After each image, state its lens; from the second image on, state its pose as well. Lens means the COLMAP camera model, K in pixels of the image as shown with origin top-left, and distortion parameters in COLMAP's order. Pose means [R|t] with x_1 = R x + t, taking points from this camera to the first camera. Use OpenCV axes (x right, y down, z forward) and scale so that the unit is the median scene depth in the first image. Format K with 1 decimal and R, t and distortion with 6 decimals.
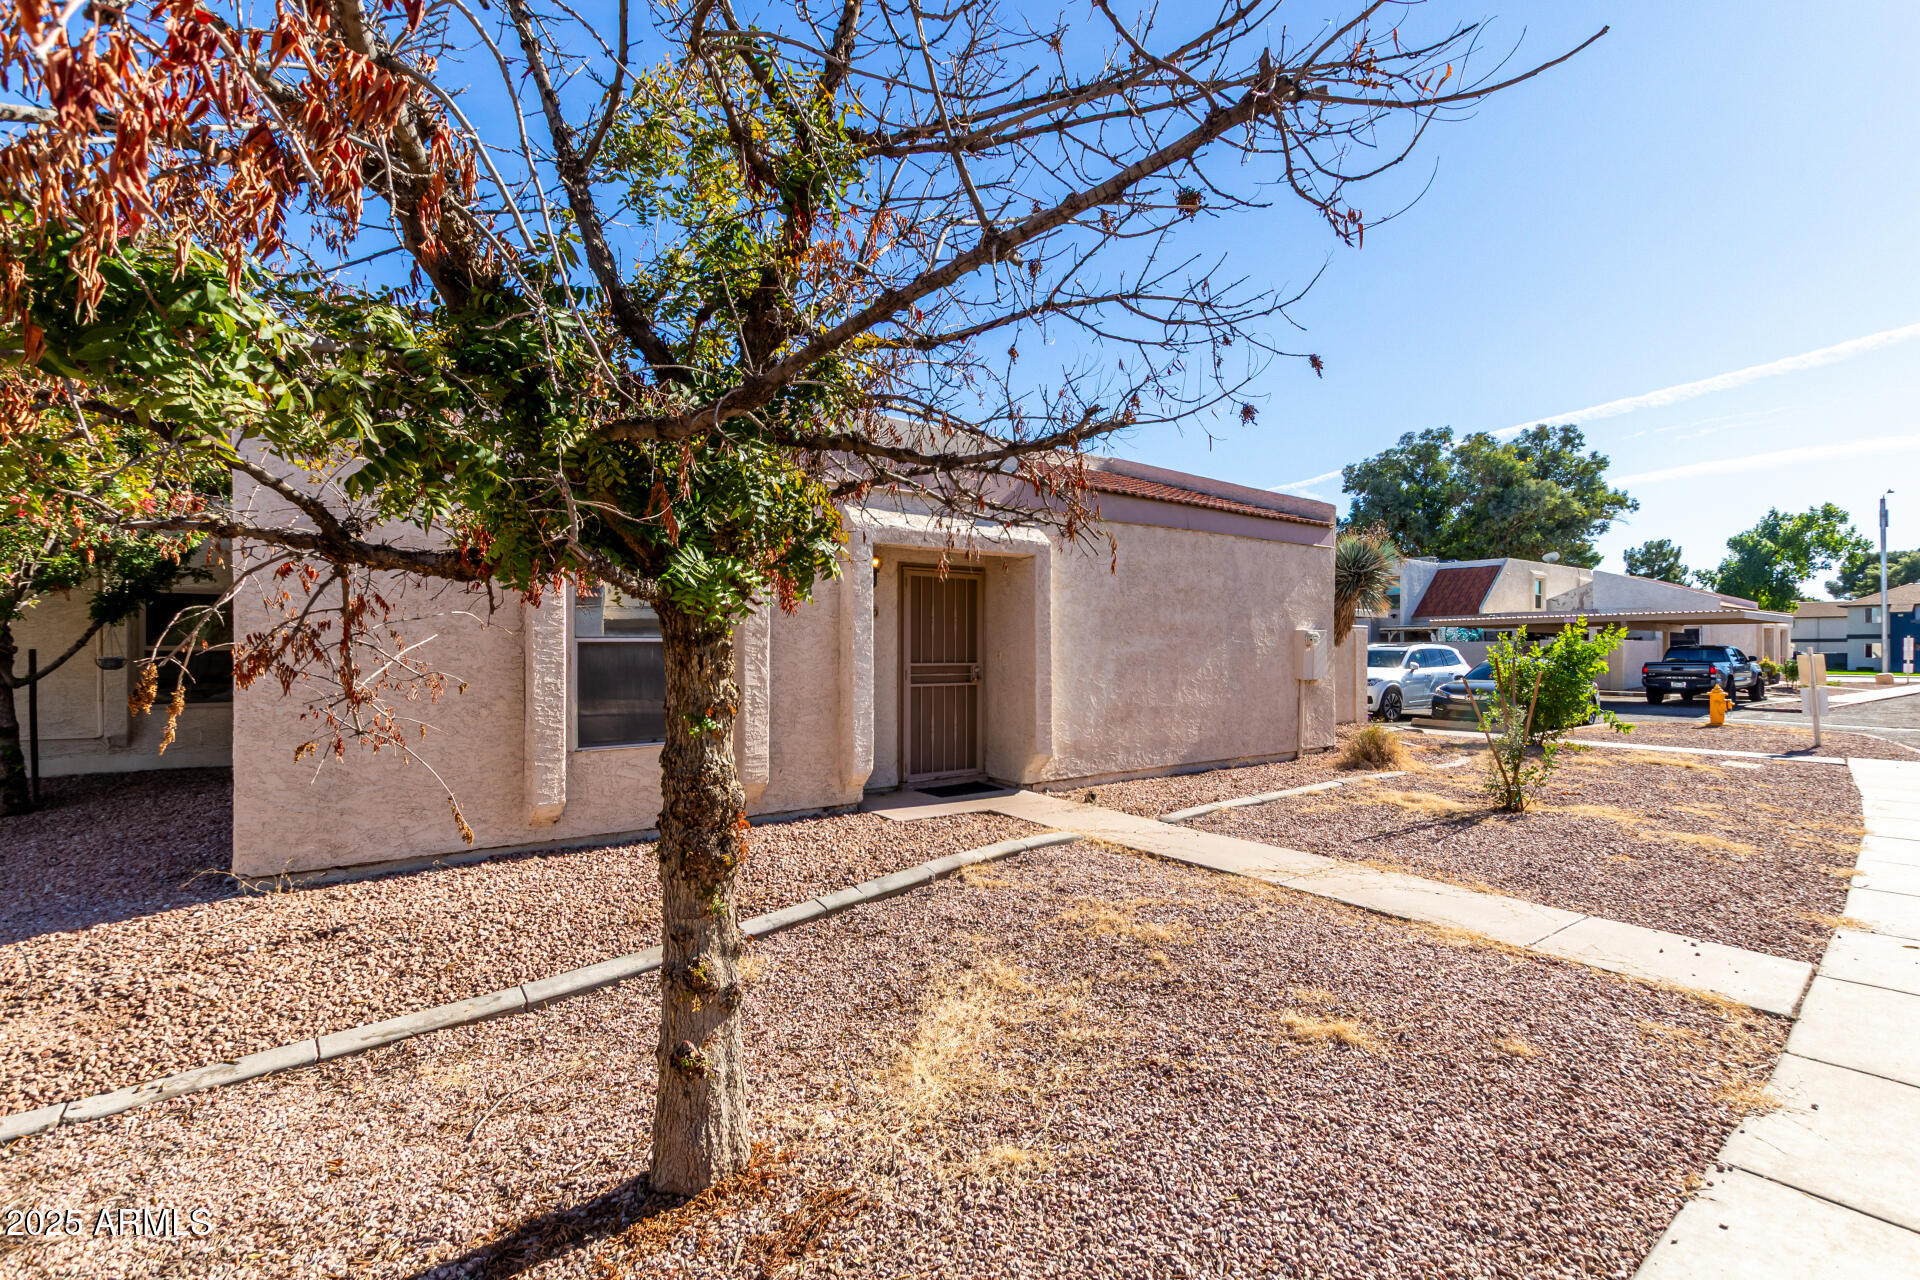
lens RADIAL K [[884.6, 0, 958.1], [0, 884.6, 643.5], [0, 0, 1]] dist [0.011054, -0.000108]
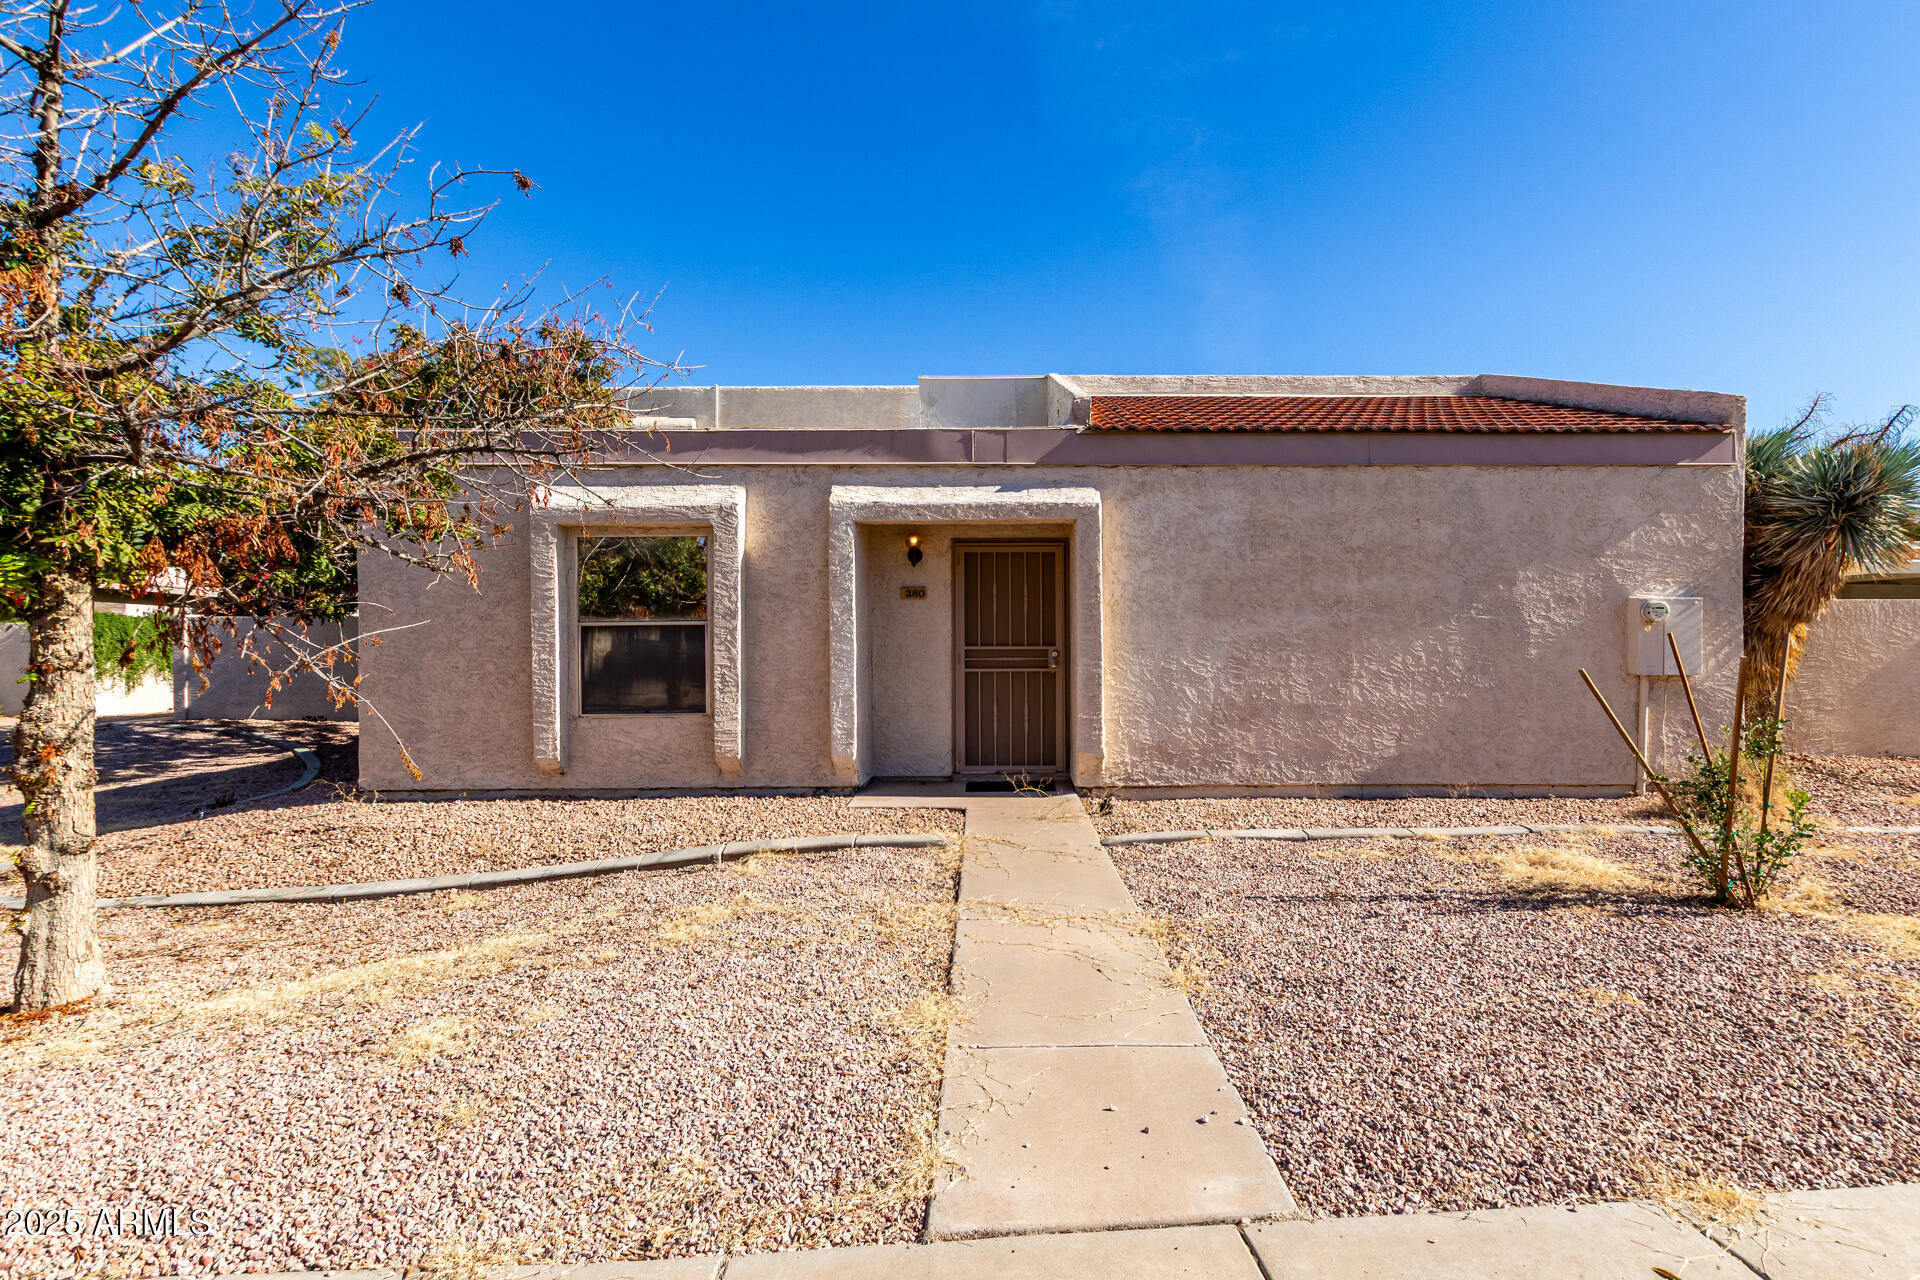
lens RADIAL K [[922.1, 0, 959.6], [0, 922.1, 643.3], [0, 0, 1]] dist [0.001091, 0.000341]
pose [[0.804090, -0.003055, -0.594500, 0.518647], [0.008346, 0.999946, 0.006150, 0.013065], [0.594449, -0.009907, 0.804072, 0.213119]]
